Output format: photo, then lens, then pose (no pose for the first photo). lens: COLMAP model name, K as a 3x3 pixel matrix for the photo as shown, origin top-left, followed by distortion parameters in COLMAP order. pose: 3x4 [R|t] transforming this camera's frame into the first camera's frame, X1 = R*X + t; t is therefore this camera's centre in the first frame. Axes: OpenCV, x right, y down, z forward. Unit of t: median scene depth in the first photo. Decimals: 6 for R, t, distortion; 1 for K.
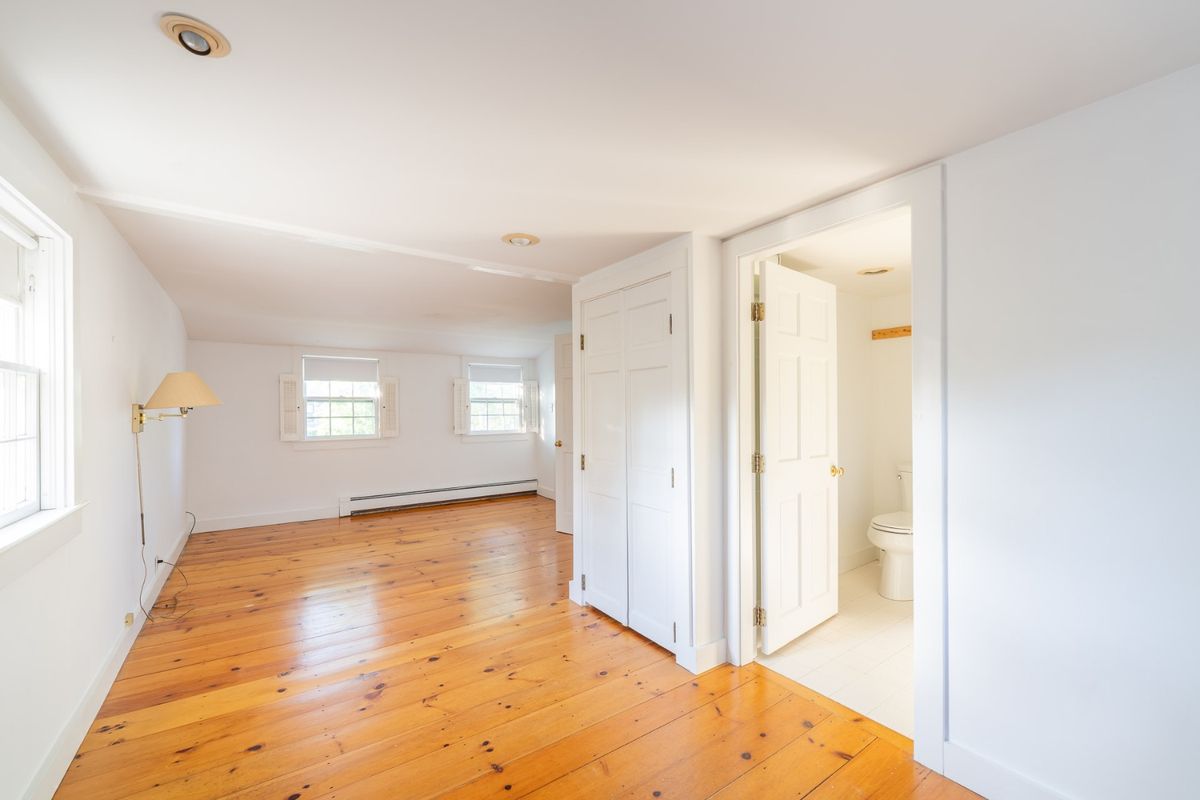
lens RADIAL K [[486.8, 0, 601.9], [0, 486.8, 404.1], [0, 0, 1]] dist [-0.000661, -0.000155]
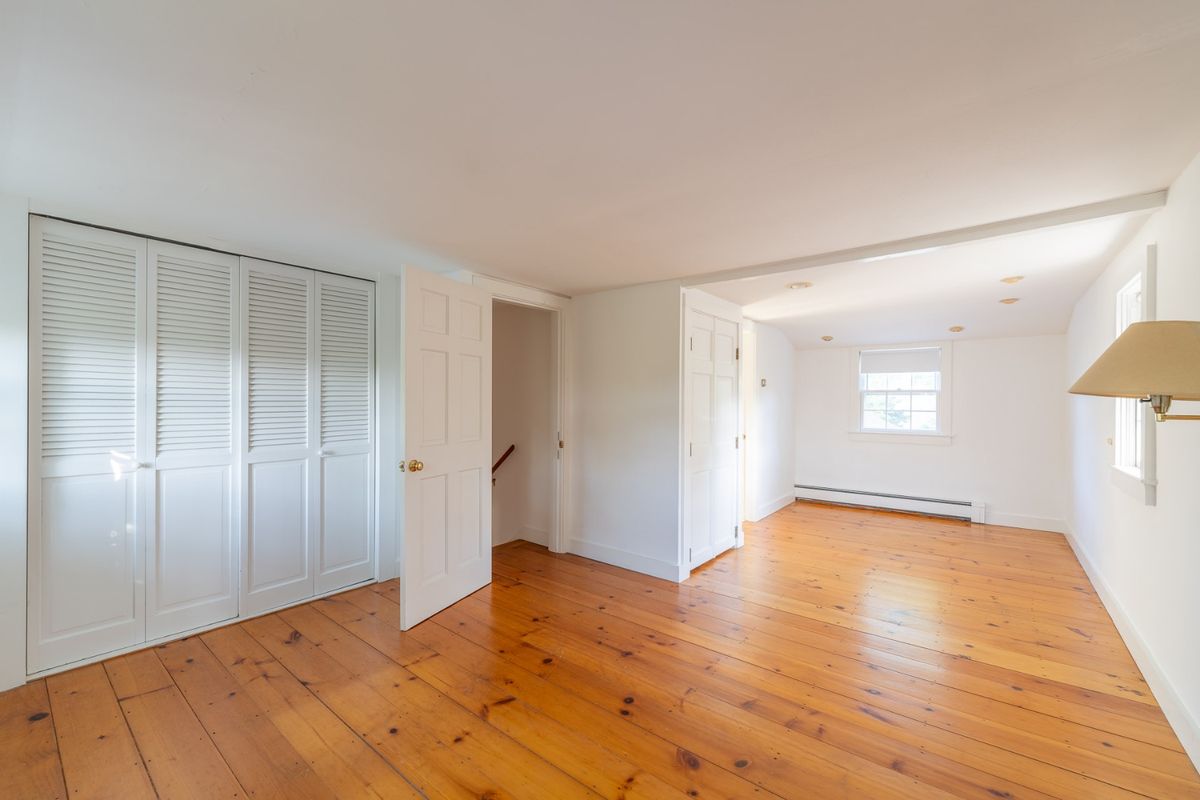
lens RADIAL K [[486.8, 0, 602.3], [0, 486.8, 402.5], [0, 0, 1]] dist [-0.000661, -0.000155]
pose [[-0.280188, 0.002173, 0.959943, -1.391749], [-0.003654, 0.999988, -0.003330, 0.021499], [-0.959938, -0.004441, -0.280177, 1.974994]]
